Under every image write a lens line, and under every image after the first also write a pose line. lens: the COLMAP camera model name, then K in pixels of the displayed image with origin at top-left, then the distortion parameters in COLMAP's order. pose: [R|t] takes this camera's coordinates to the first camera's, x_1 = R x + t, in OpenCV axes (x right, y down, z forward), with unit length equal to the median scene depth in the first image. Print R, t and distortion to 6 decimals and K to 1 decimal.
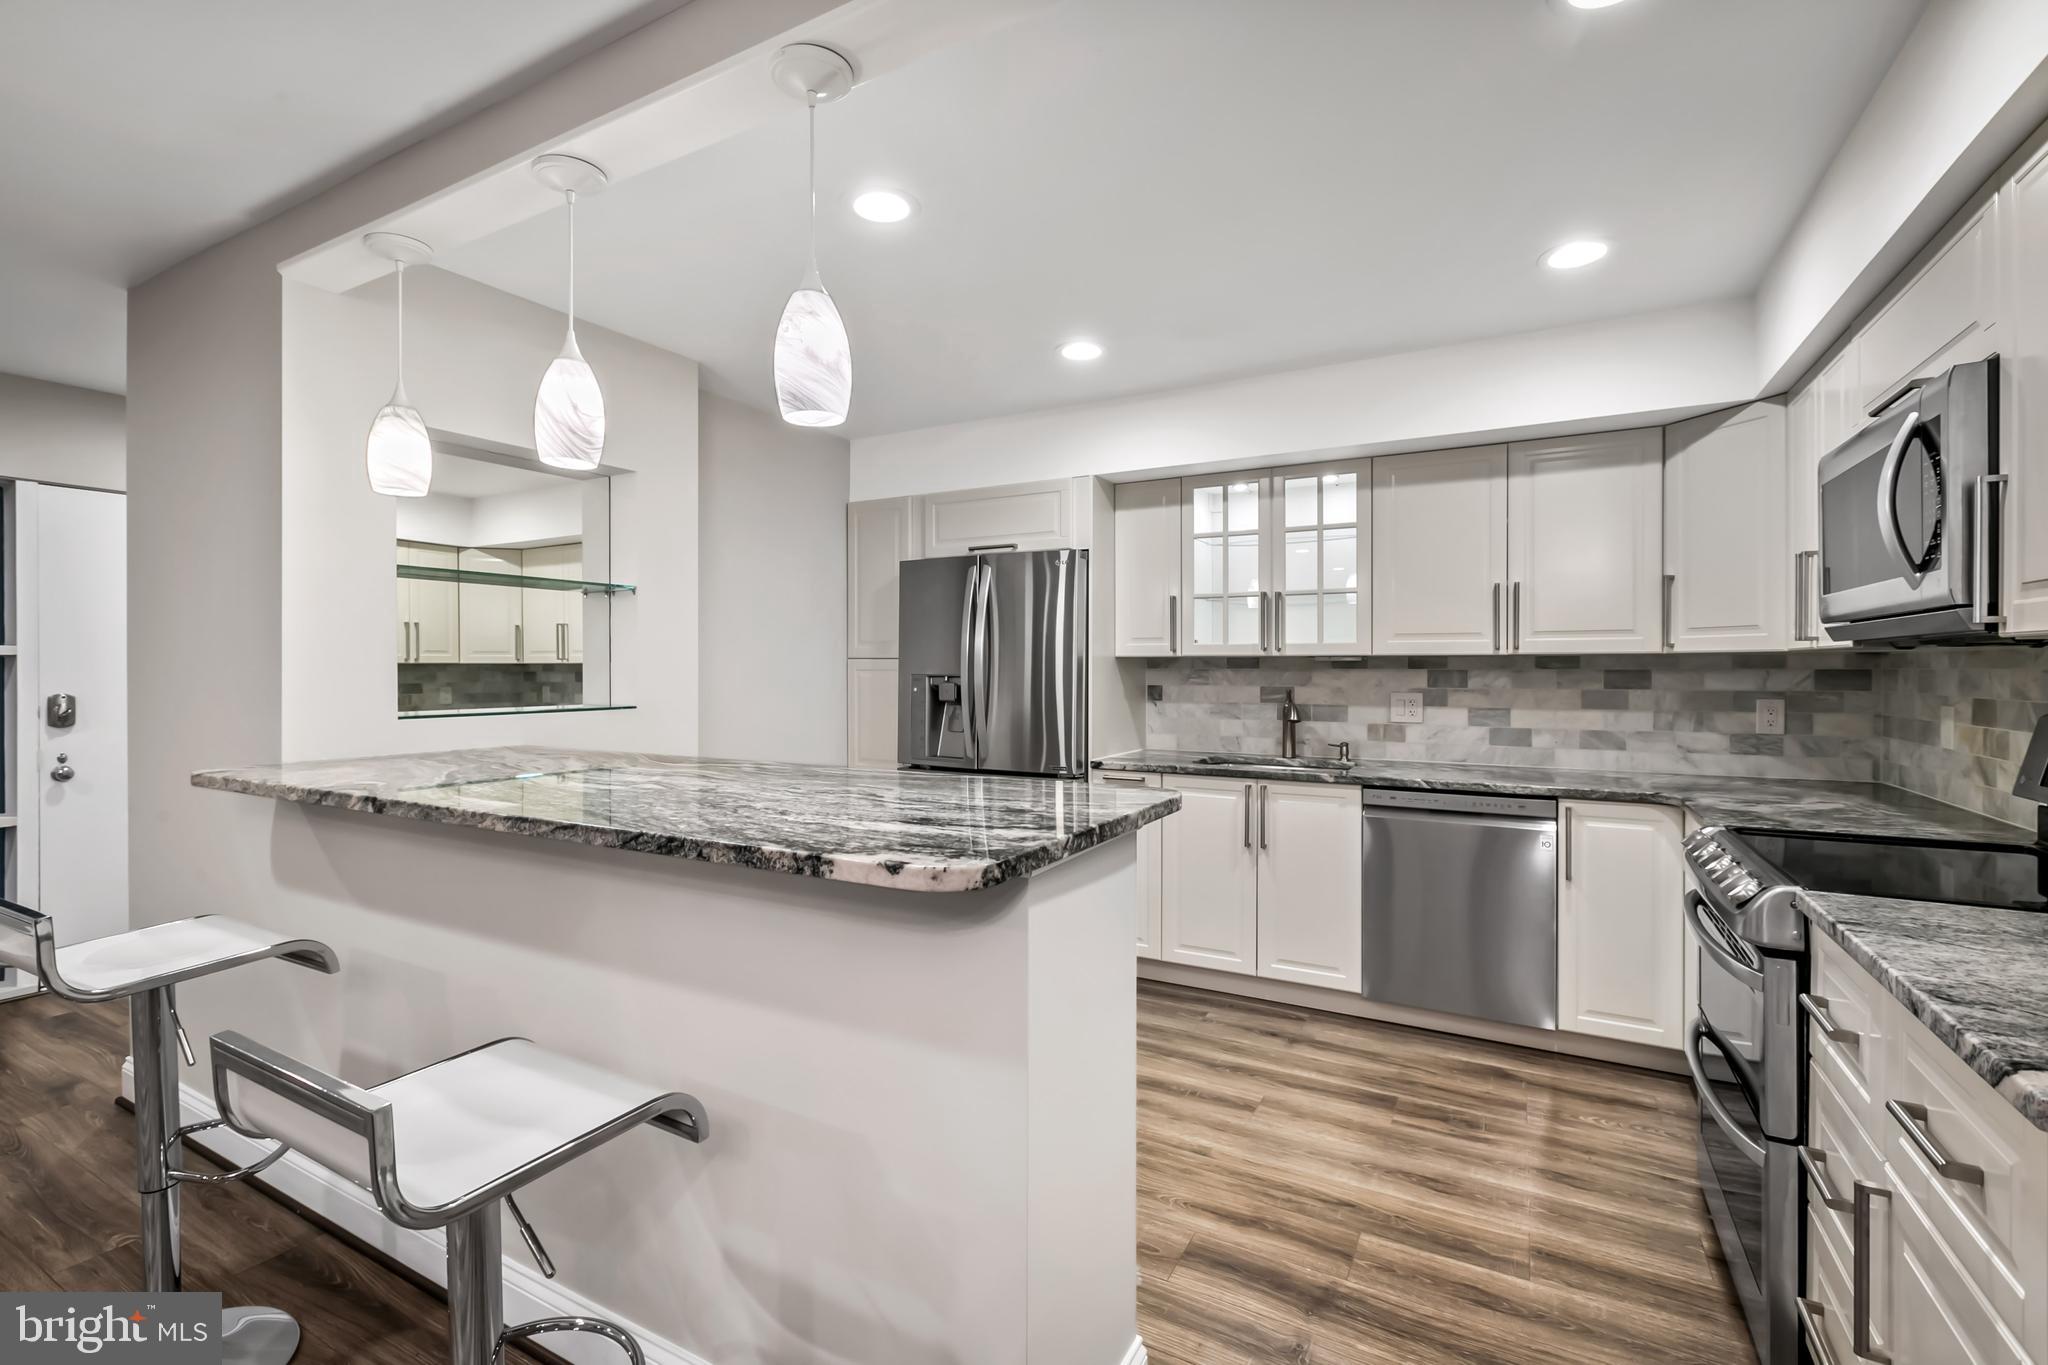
lens RADIAL K [[907.3, 0, 1018.4], [0, 907.3, 666.3], [0, 0, 1]] dist [0.001163, 0.000330]
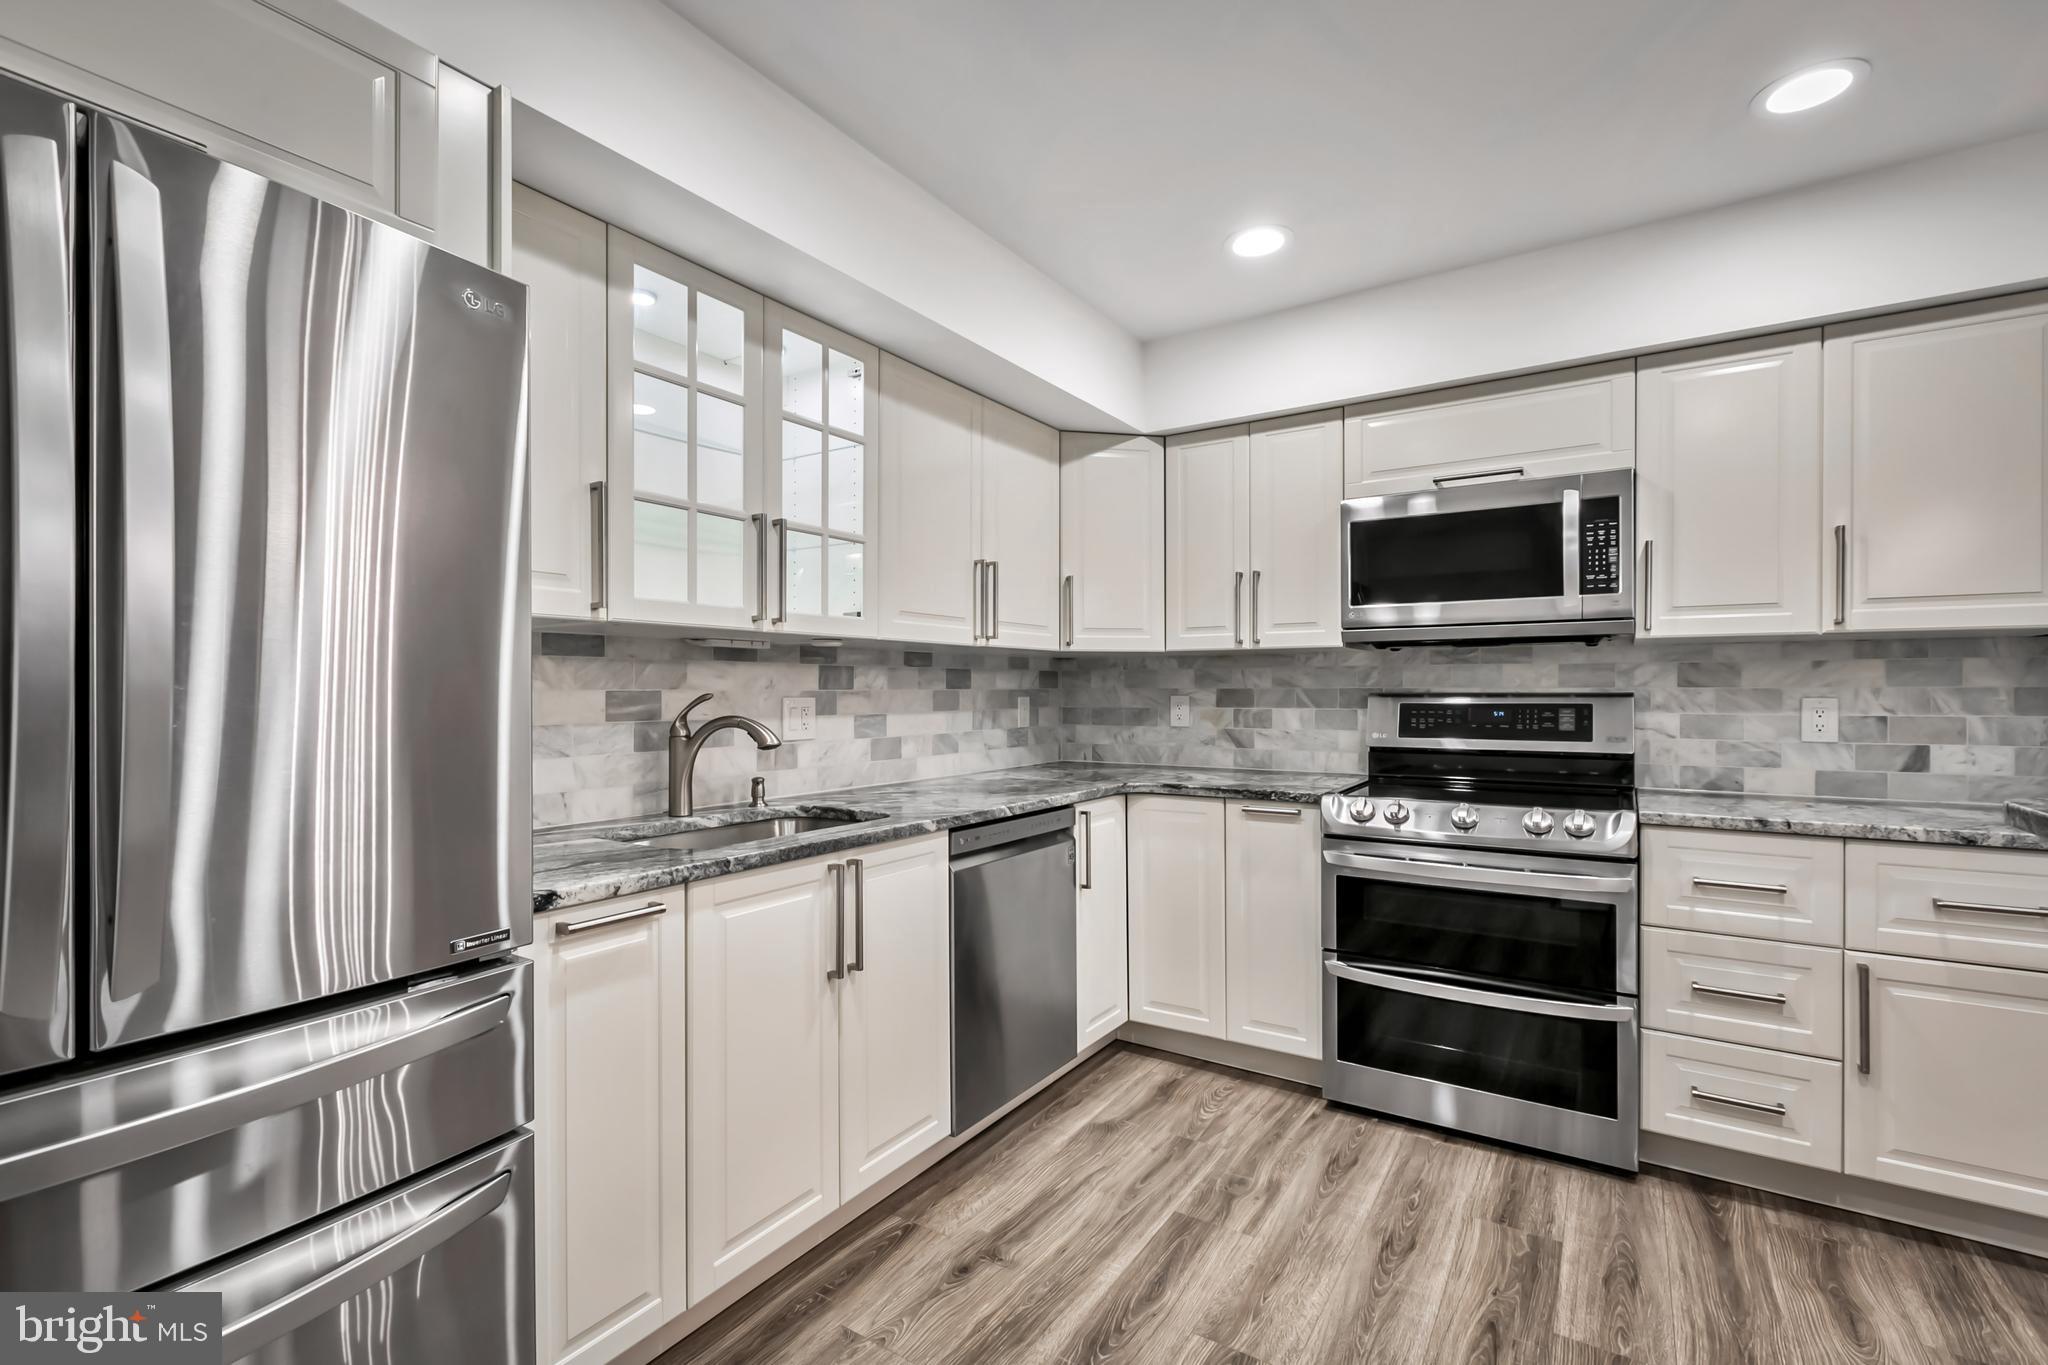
lens RADIAL K [[909.6, 0, 1019.7], [0, 909.6, 690.8], [0, 0, 1]] dist [-0.000252, -0.000239]
pose [[0.070945, 0.000173, 0.997480, -0.276063], [0.001983, 0.999998, -0.000314, 0.026155], [-0.997478, 0.002000, 0.070944, 0.828555]]
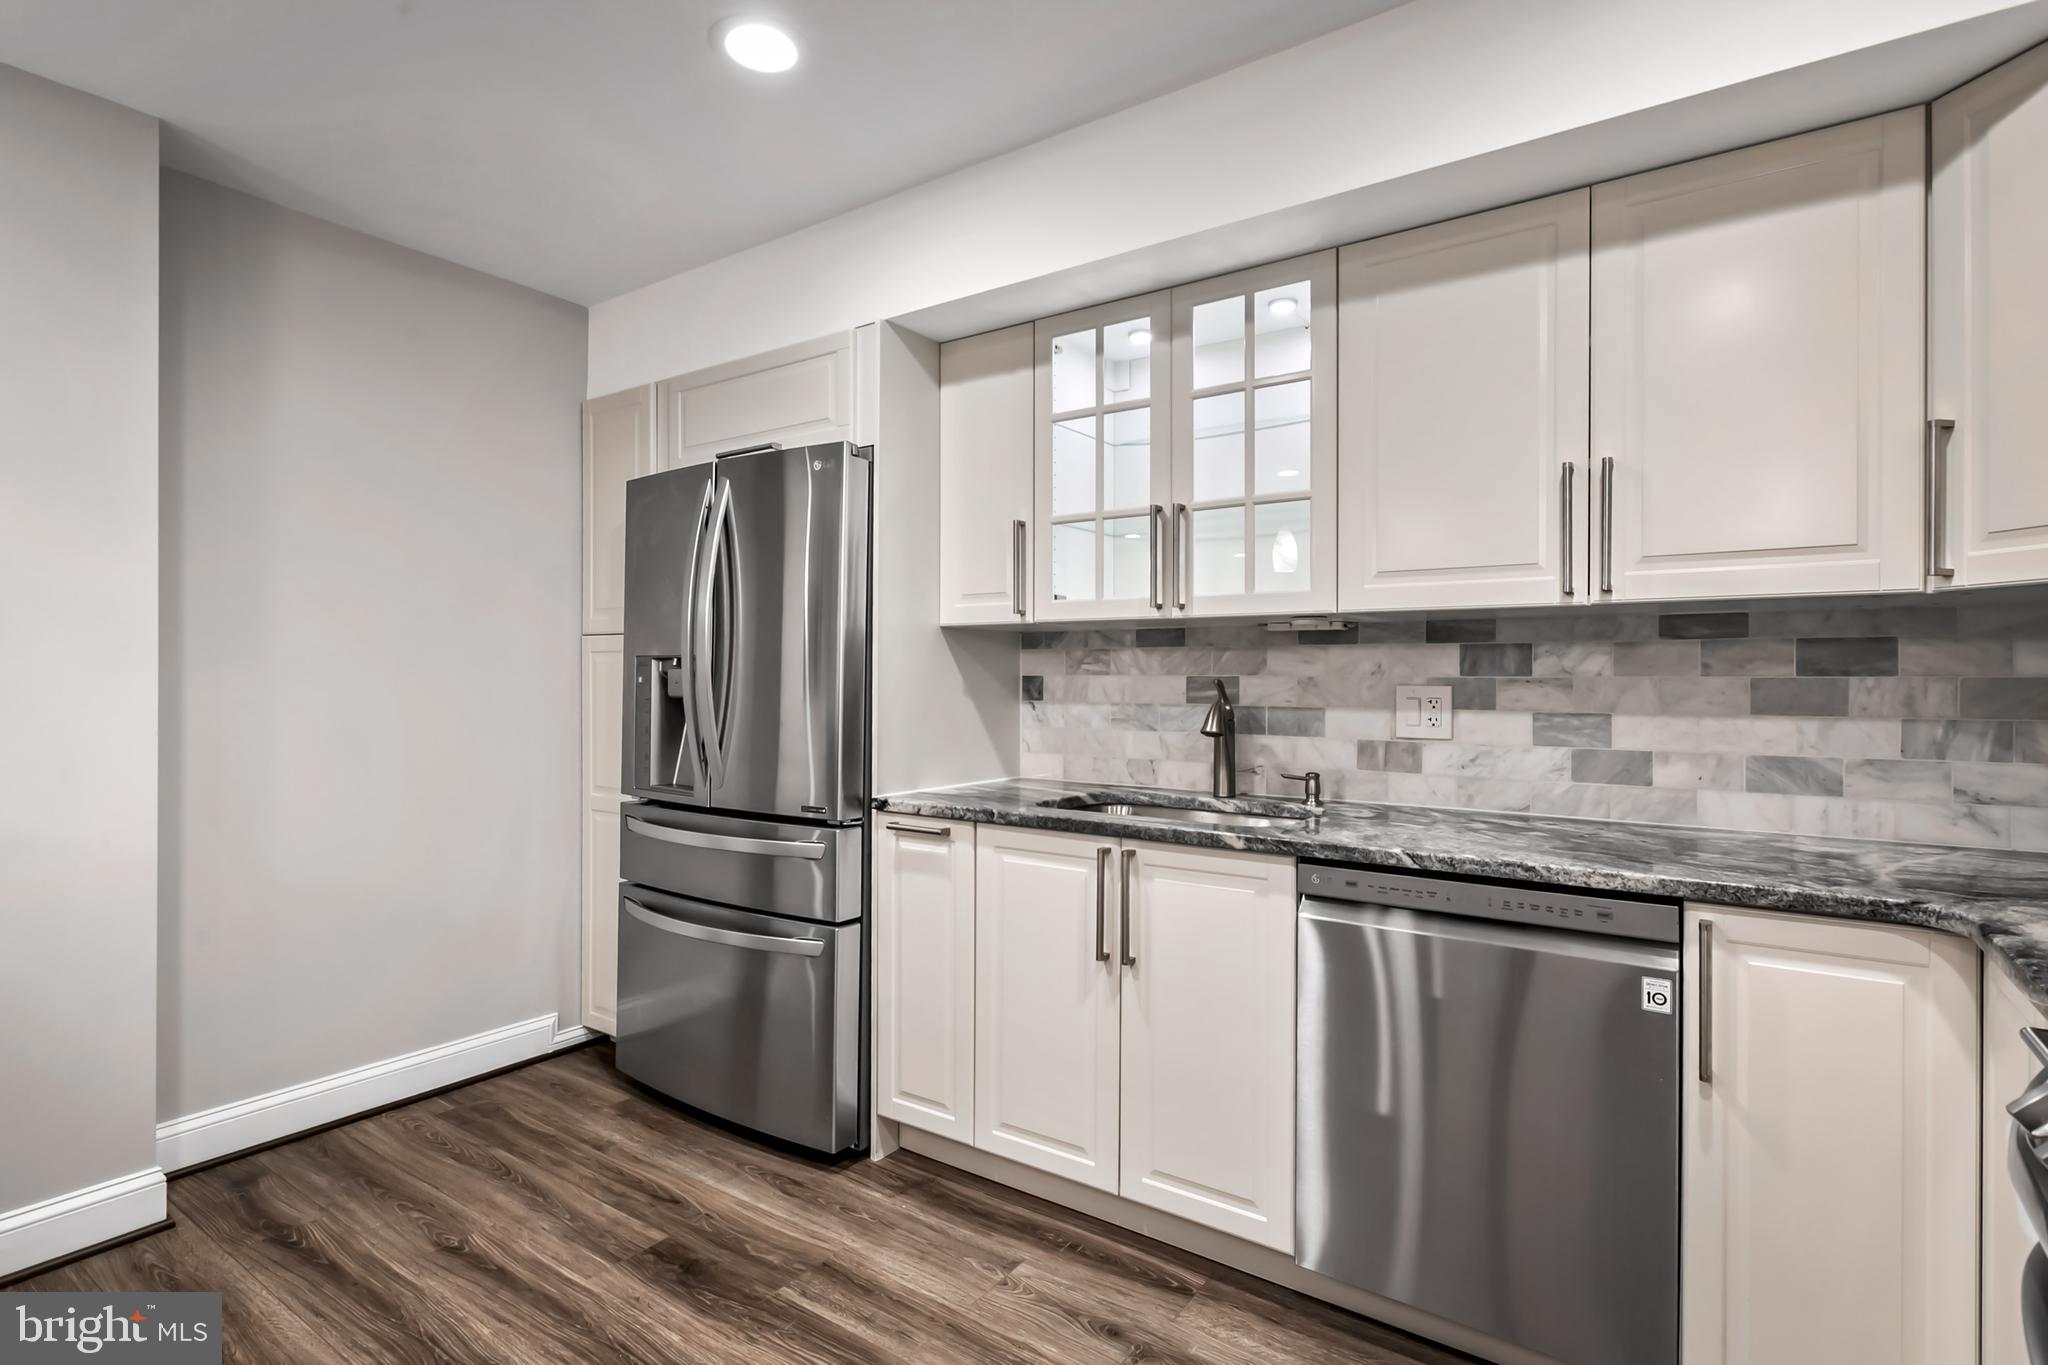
lens RADIAL K [[1006.2, 0, 1017.3], [0, 1006.2, 673.4], [0, 0, 1]] dist [-0.000650, -0.000565]
pose [[0.994597, 0.002882, -0.103770, 0.256855], [-0.003163, 0.999992, -0.002538, 0.025526], [0.103762, 0.002852, 0.994598, 0.375909]]
